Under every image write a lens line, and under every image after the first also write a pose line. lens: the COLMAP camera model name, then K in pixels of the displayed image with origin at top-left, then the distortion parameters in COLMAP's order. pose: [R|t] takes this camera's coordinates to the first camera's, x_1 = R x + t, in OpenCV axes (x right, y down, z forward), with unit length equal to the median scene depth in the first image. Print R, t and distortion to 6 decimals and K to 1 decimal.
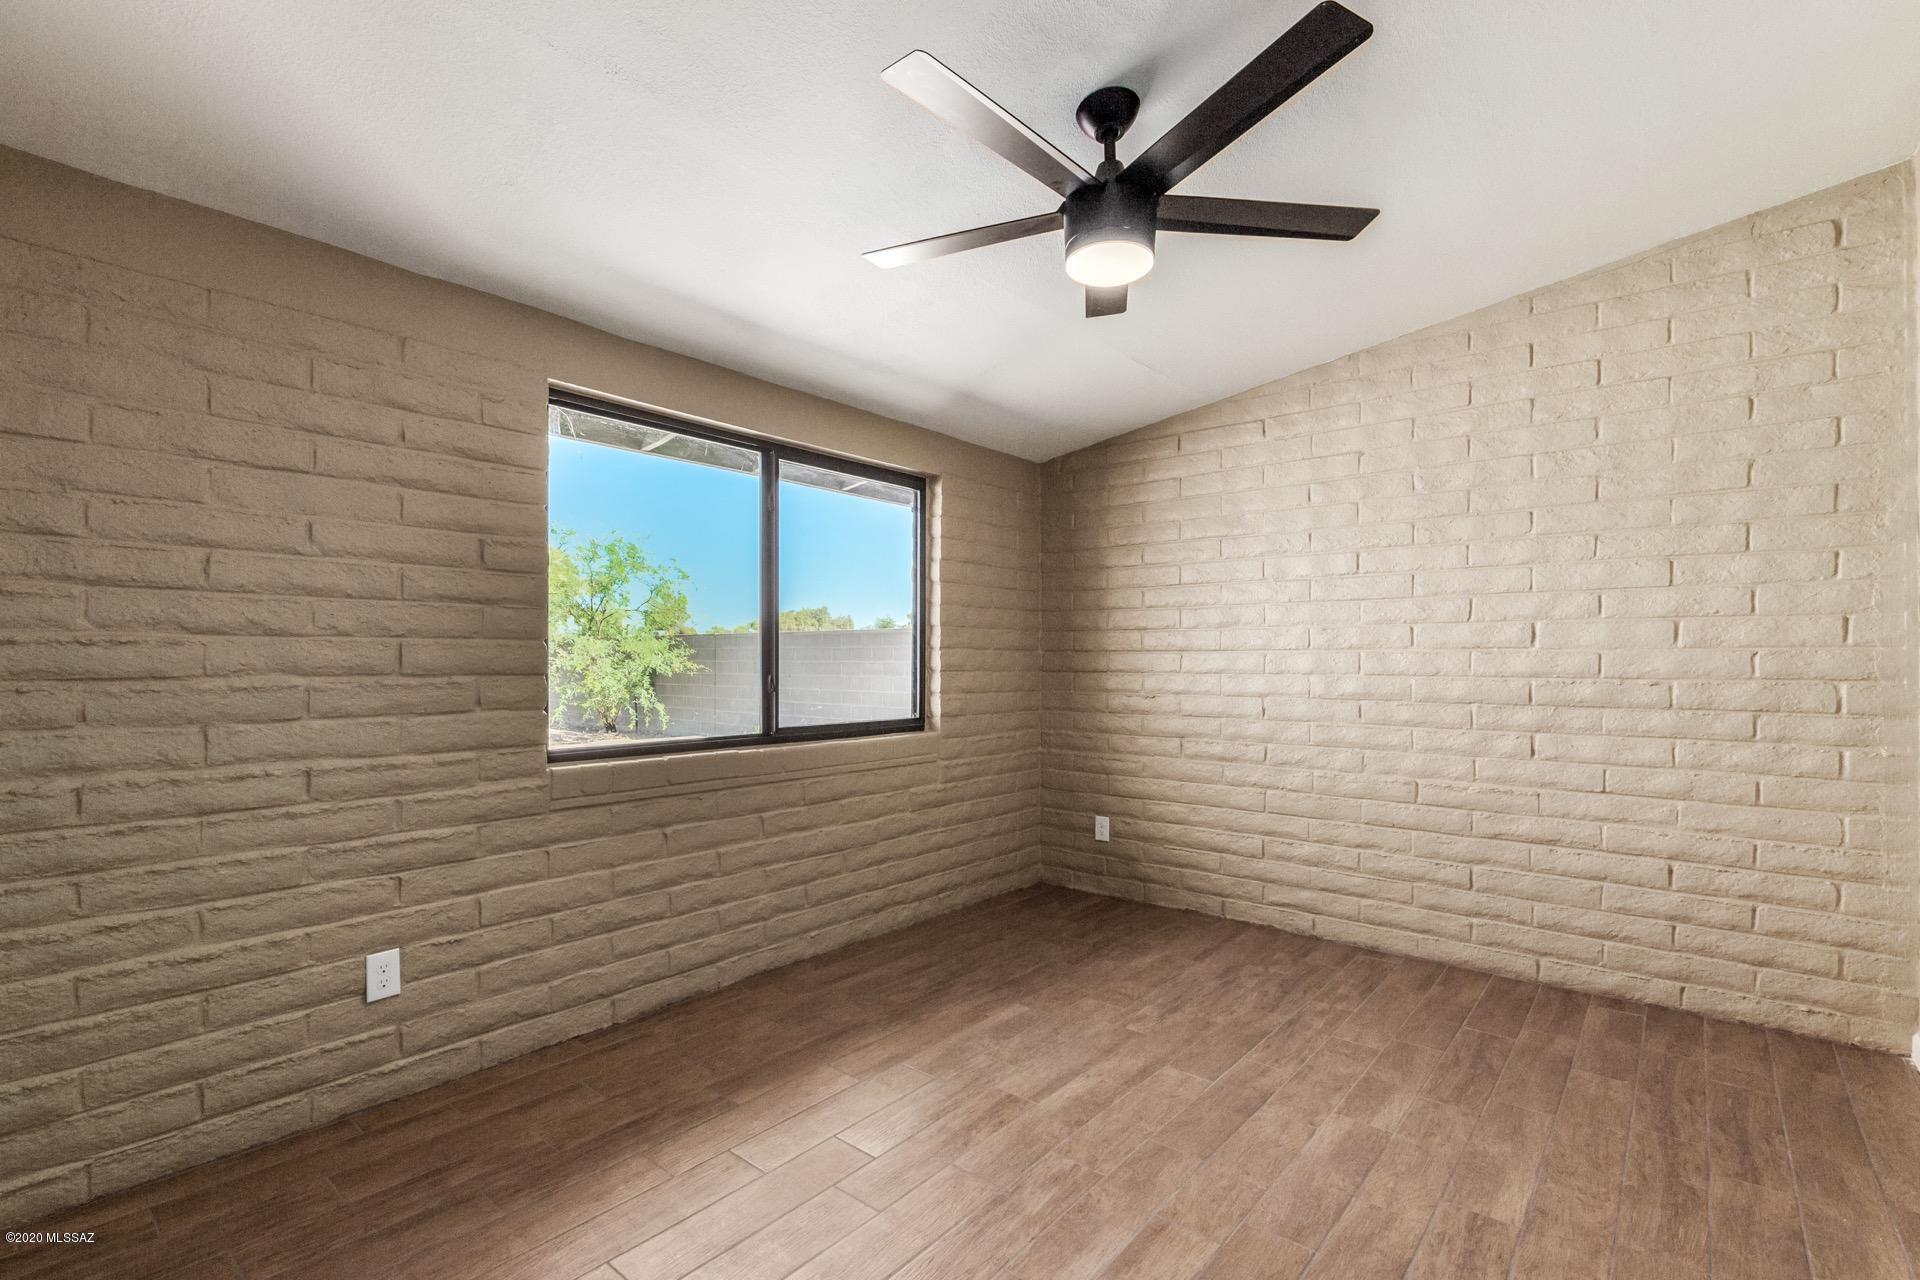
lens RADIAL K [[883.8, 0, 928.7], [0, 883.8, 648.8], [0, 0, 1]] dist [-0.000740, -0.000702]
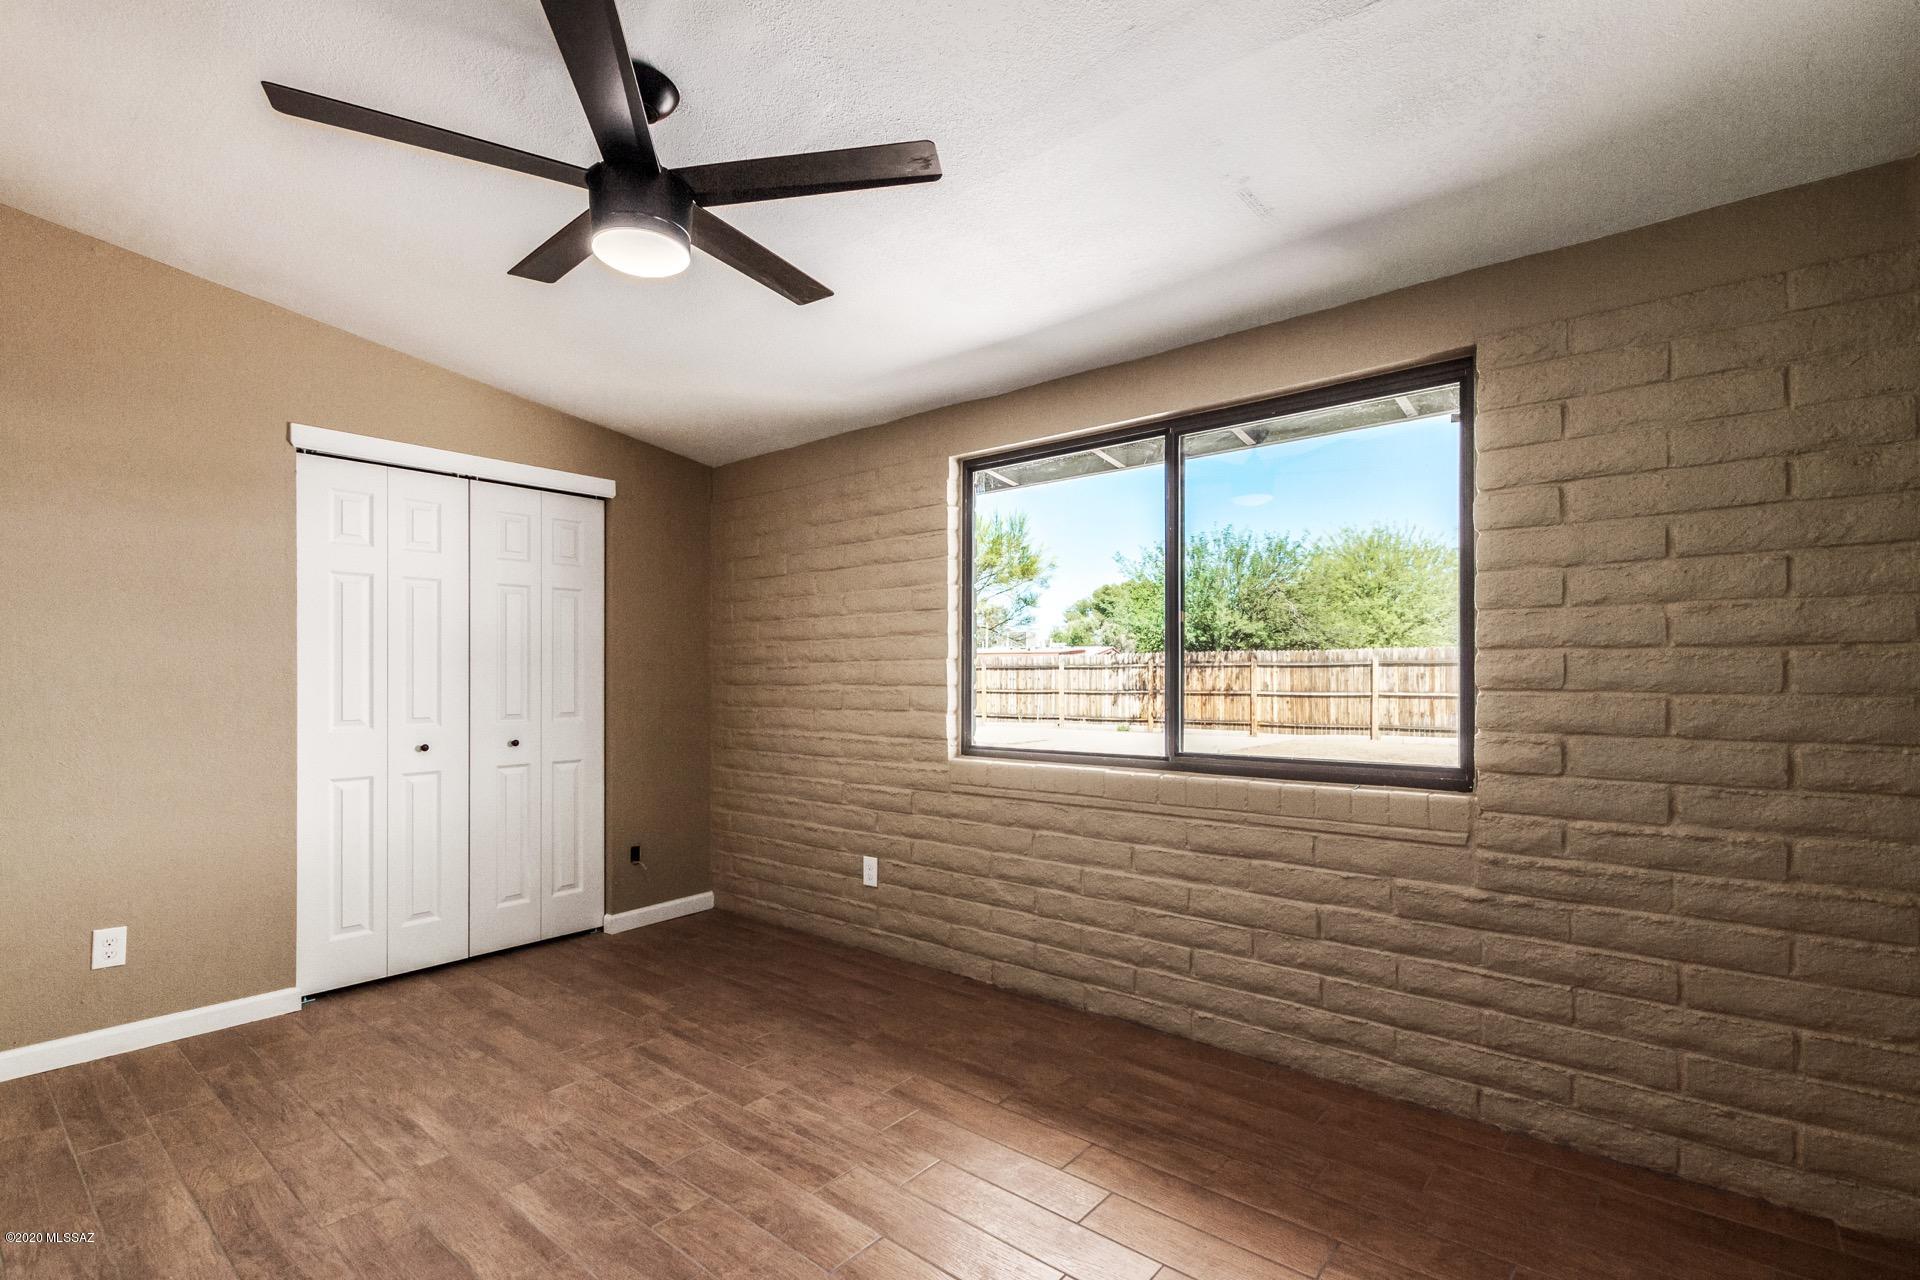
lens RADIAL K [[883.8, 0, 963.0], [0, 883.8, 654.7], [0, 0, 1]] dist [-0.000740, -0.000702]
pose [[0.016029, -0.020309, -0.999665, 0.686865], [0.022695, 0.999544, -0.019943, 0.007463], [0.999614, -0.022367, 0.016482, 0.789911]]
